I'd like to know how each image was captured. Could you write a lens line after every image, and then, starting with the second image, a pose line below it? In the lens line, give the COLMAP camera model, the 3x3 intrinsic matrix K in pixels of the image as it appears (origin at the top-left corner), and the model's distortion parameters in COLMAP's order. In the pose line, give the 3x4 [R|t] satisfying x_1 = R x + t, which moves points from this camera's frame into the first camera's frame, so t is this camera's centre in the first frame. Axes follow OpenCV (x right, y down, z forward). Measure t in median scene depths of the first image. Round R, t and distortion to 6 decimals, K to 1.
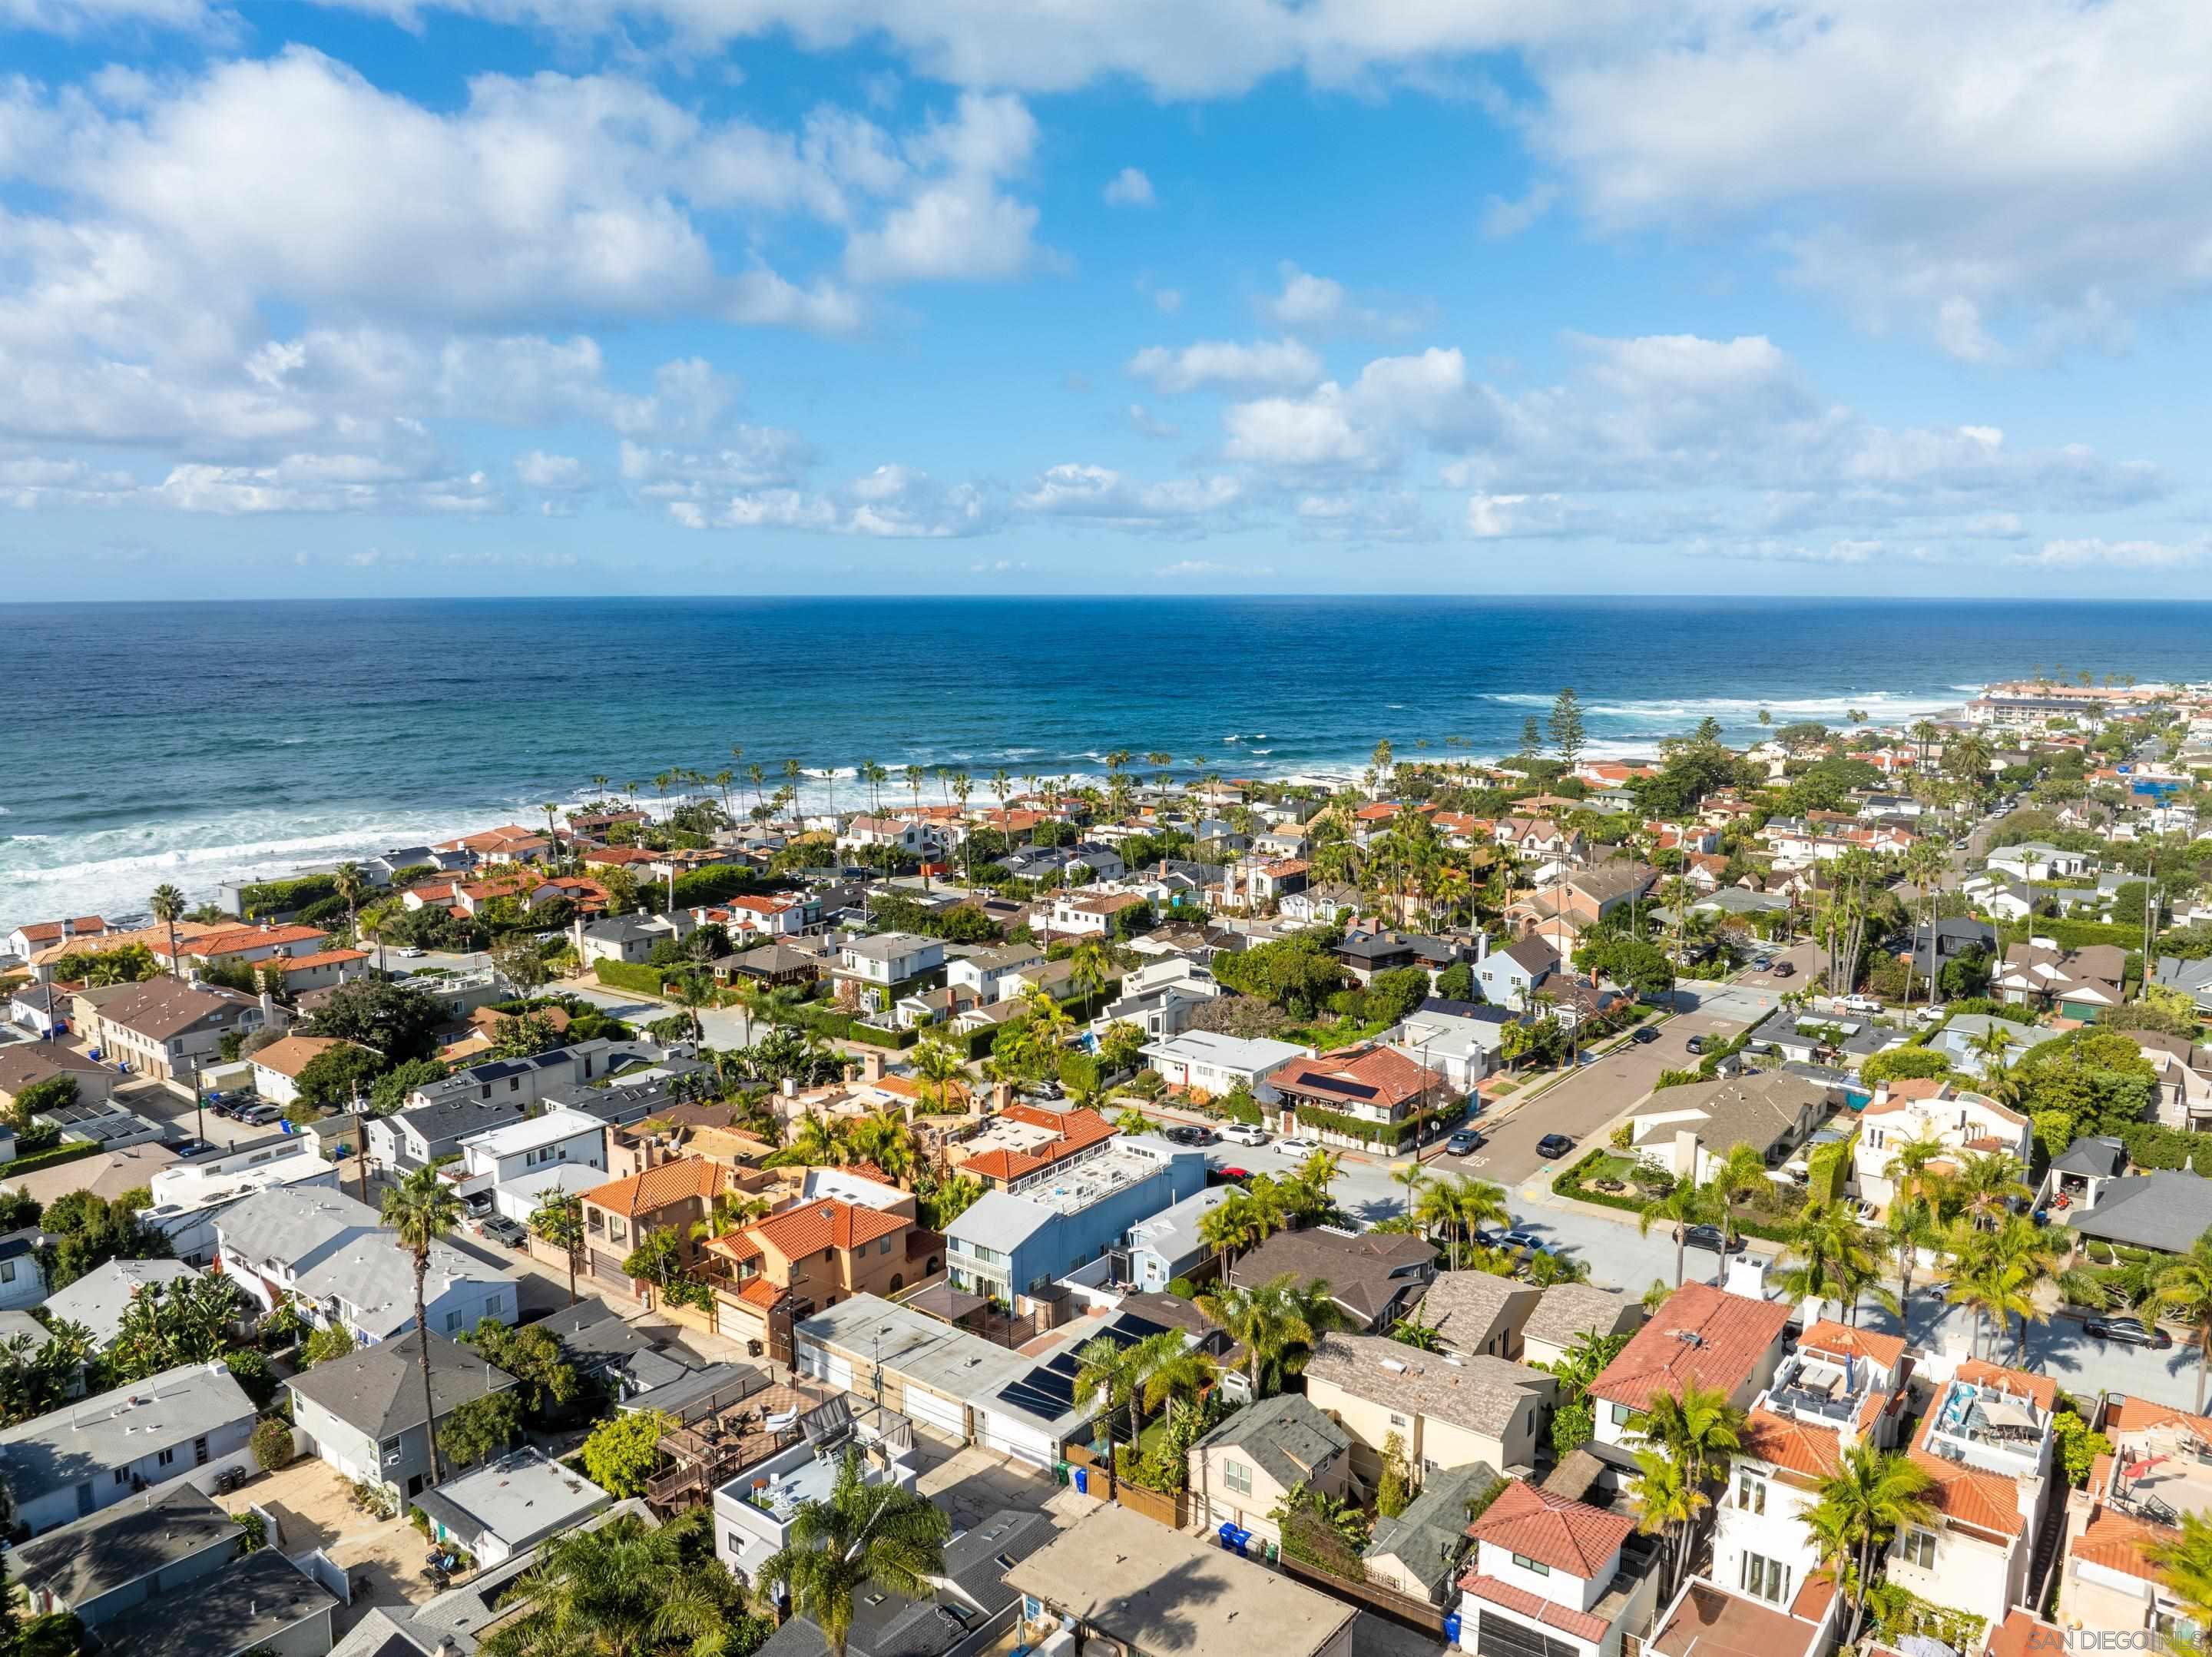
lens RADIAL K [[1563.8, 0, 1106.0], [0, 1563.8, 828.5], [0, 0, 1]] dist [-0.037067, 0.002144]
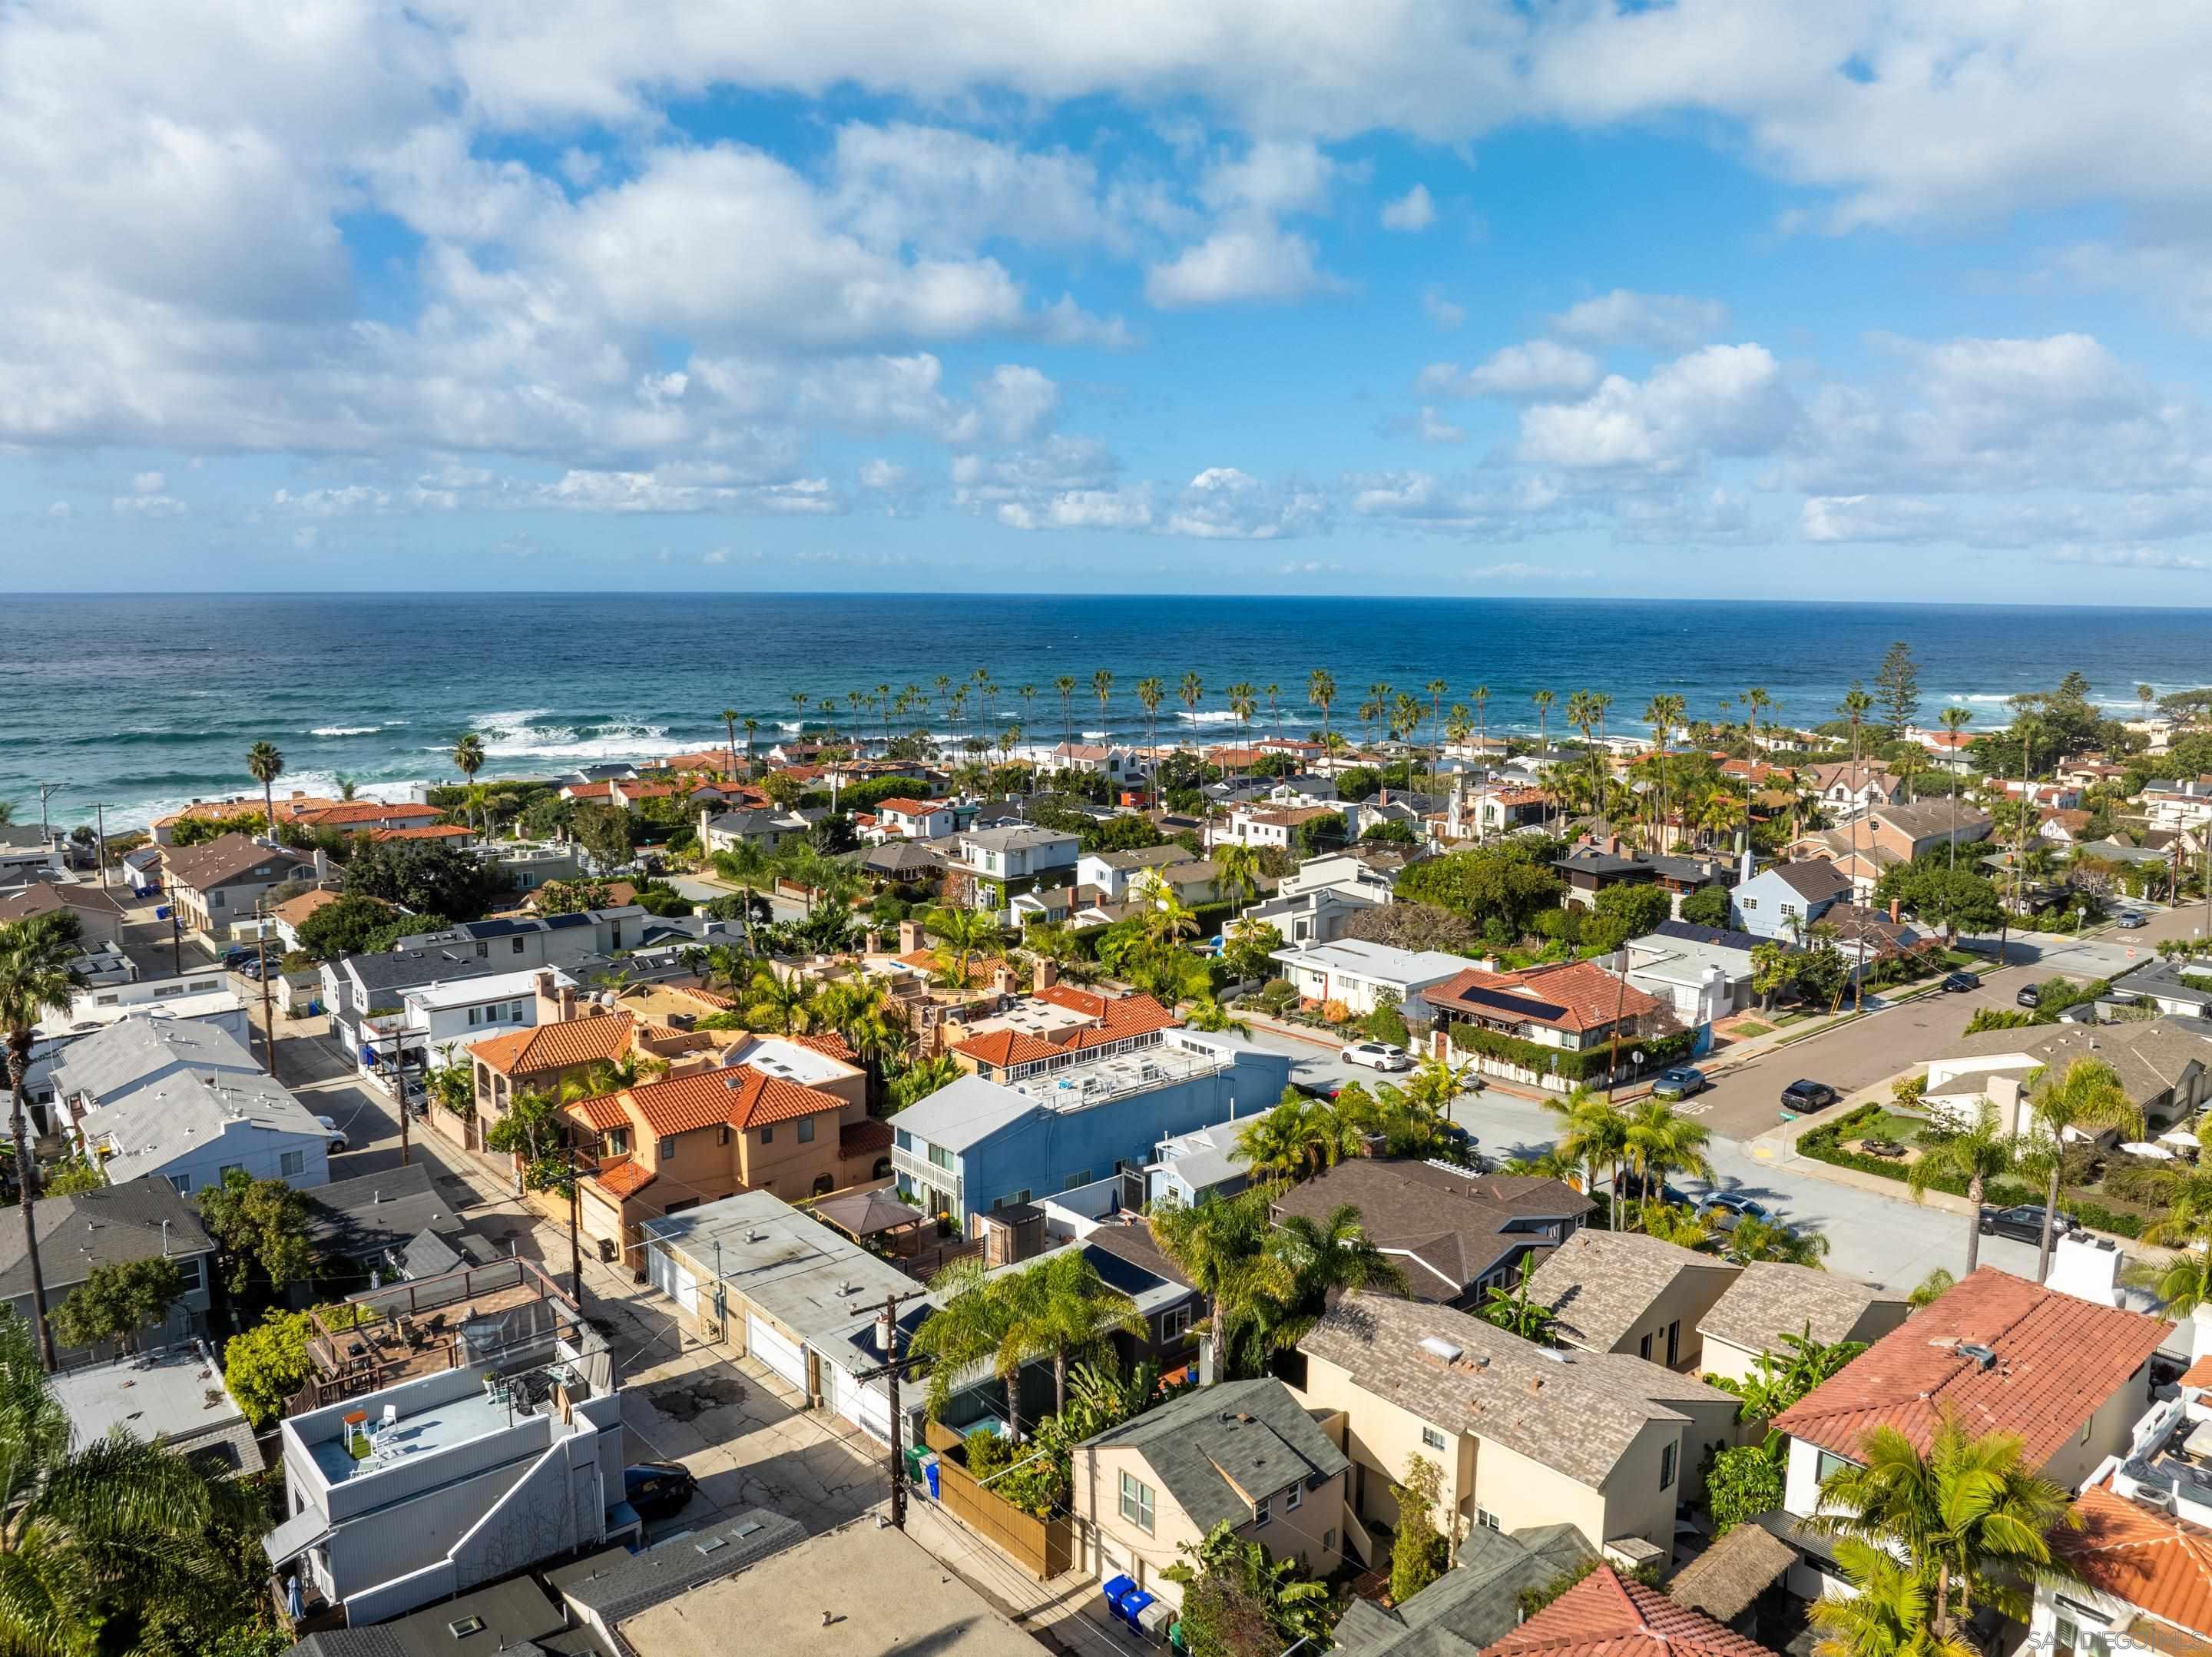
lens RADIAL K [[1563.6, 0, 1106.0], [0, 1563.6, 828.5], [0, 0, 1]] dist [-0.036391, -0.003021]
pose [[0.981010, 0.037296, -0.190340, 0.094648], [-0.037429, 0.999295, 0.002899, 0.084453], [0.190314, 0.004280, 0.981714, 0.220010]]
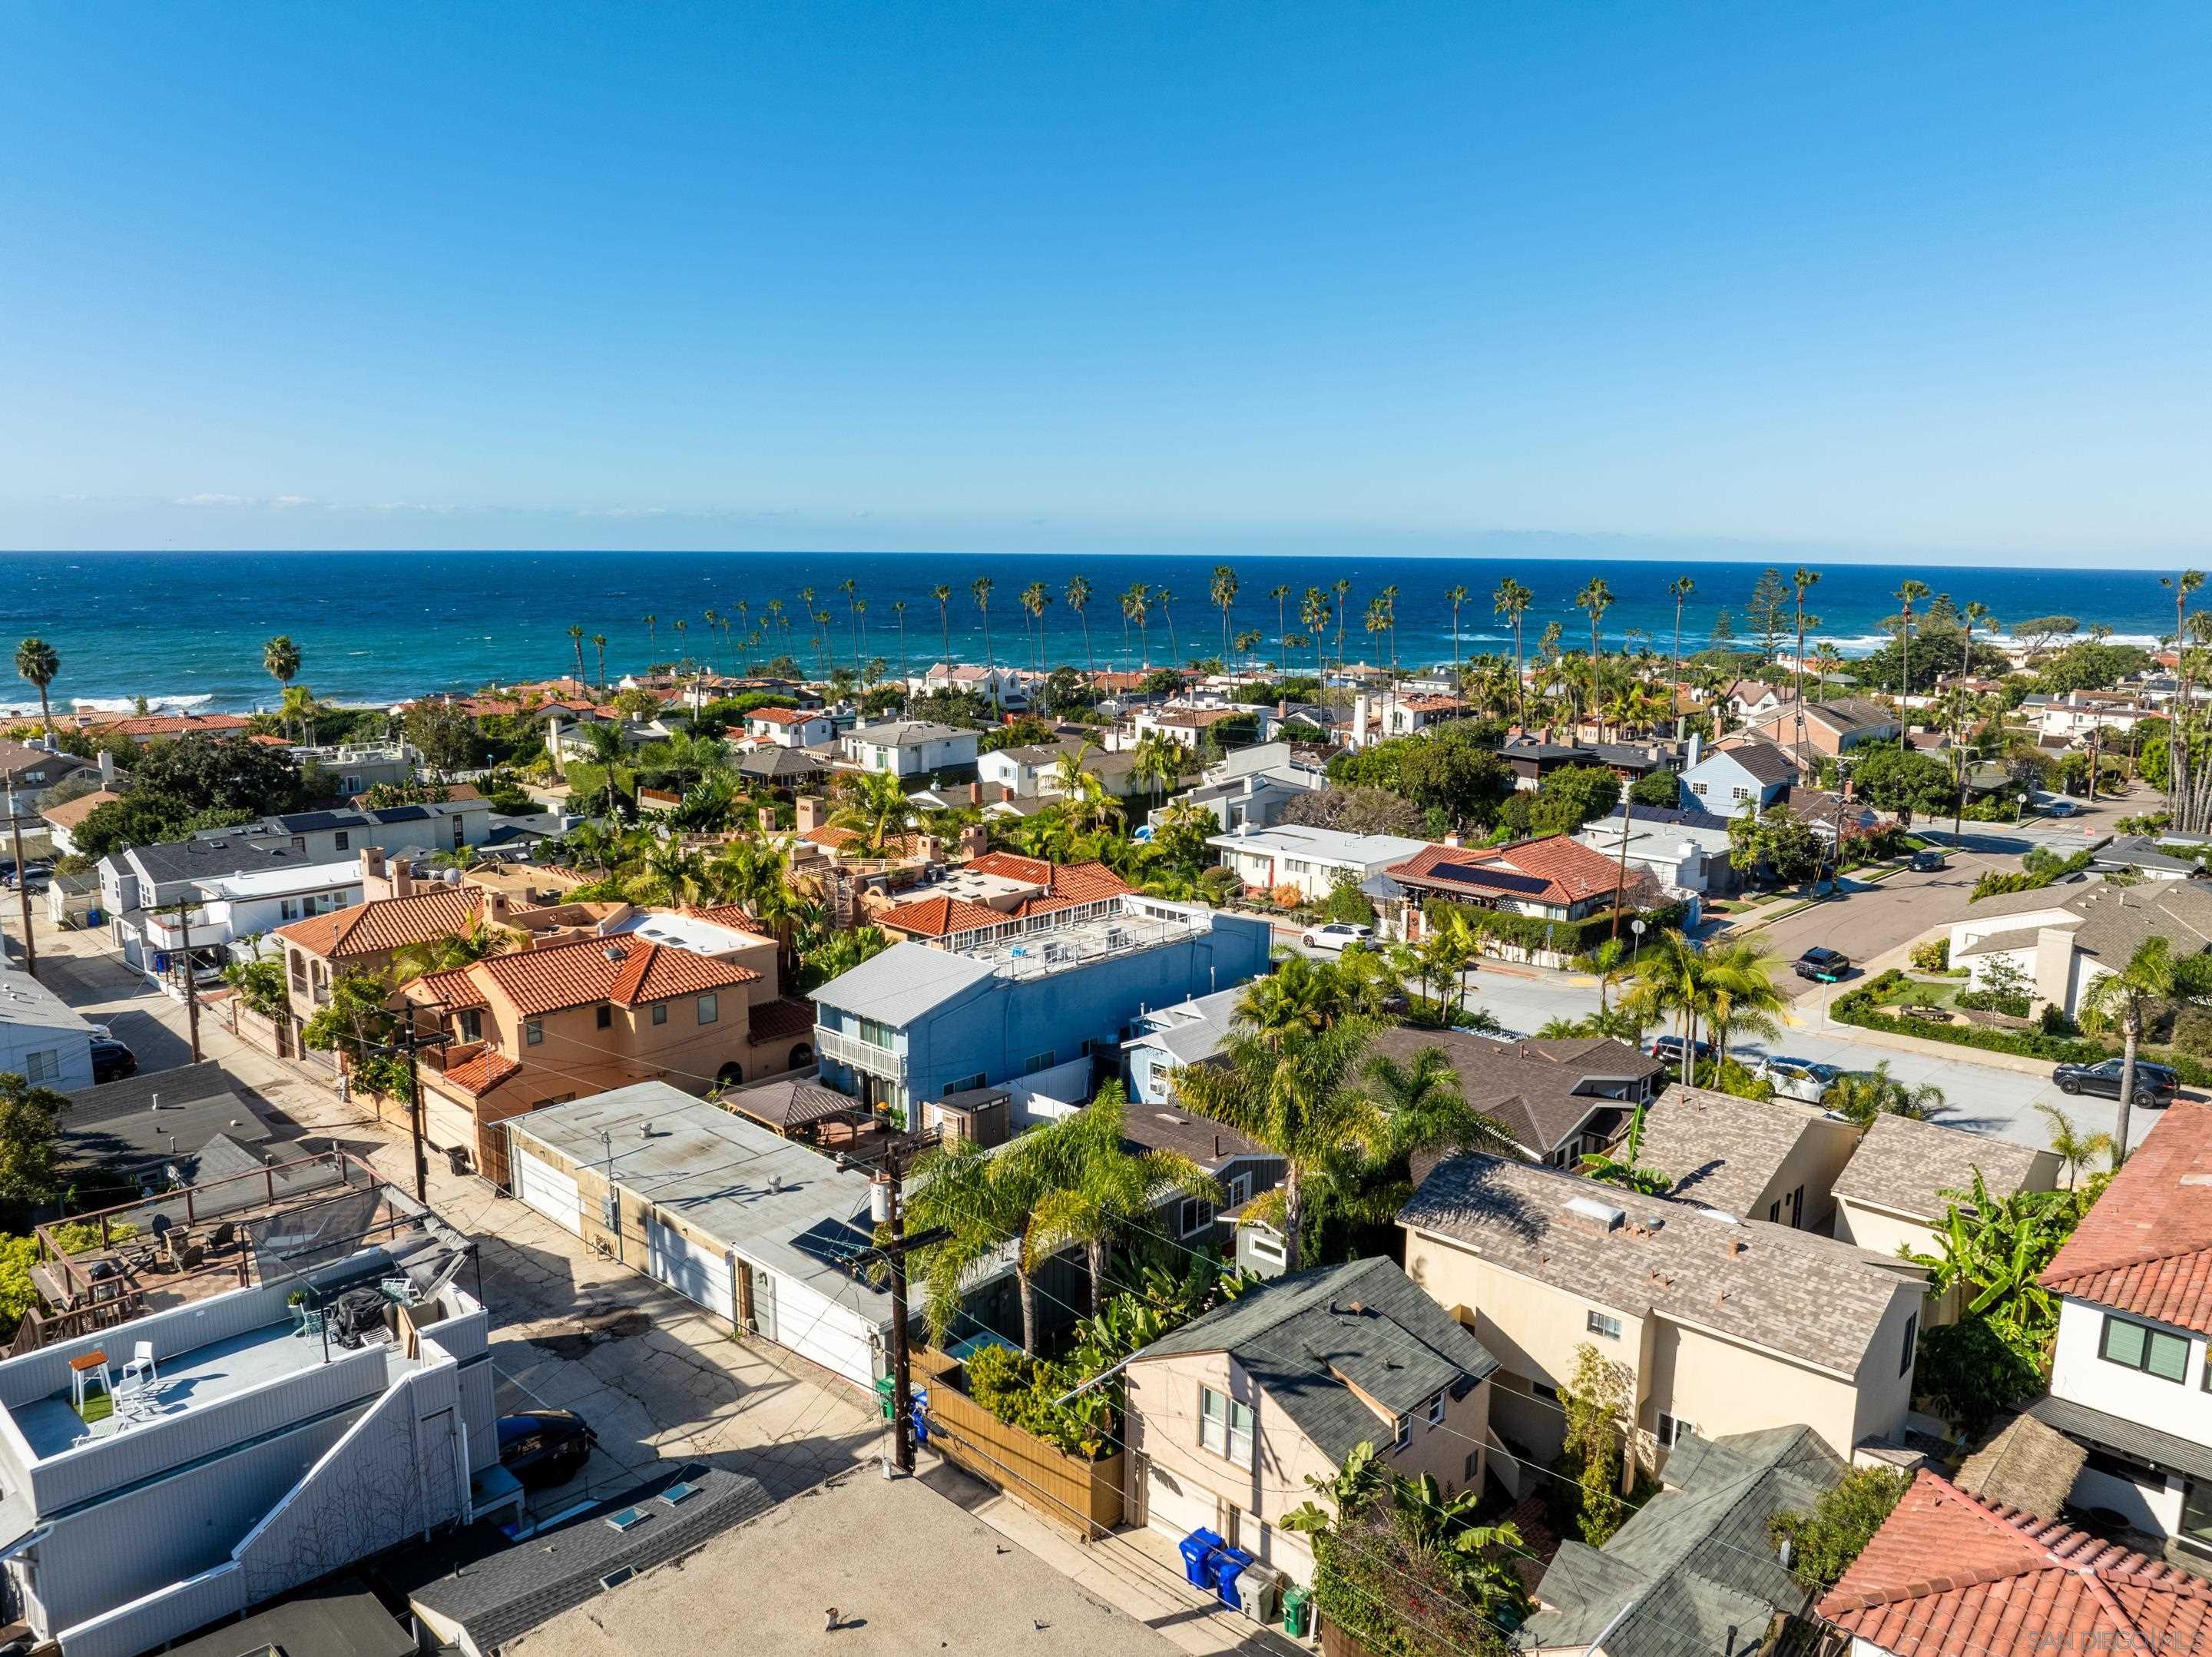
lens RADIAL K [[1563.8, 0, 1106.0], [0, 1563.8, 828.5], [0, 0, 1]] dist [-0.037067, 0.002144]
pose [[0.994907, 0.028087, -0.096809, 0.047335], [-0.025767, 0.999352, 0.025133, 0.128806], [0.097452, -0.022510, 0.994986, 0.304499]]
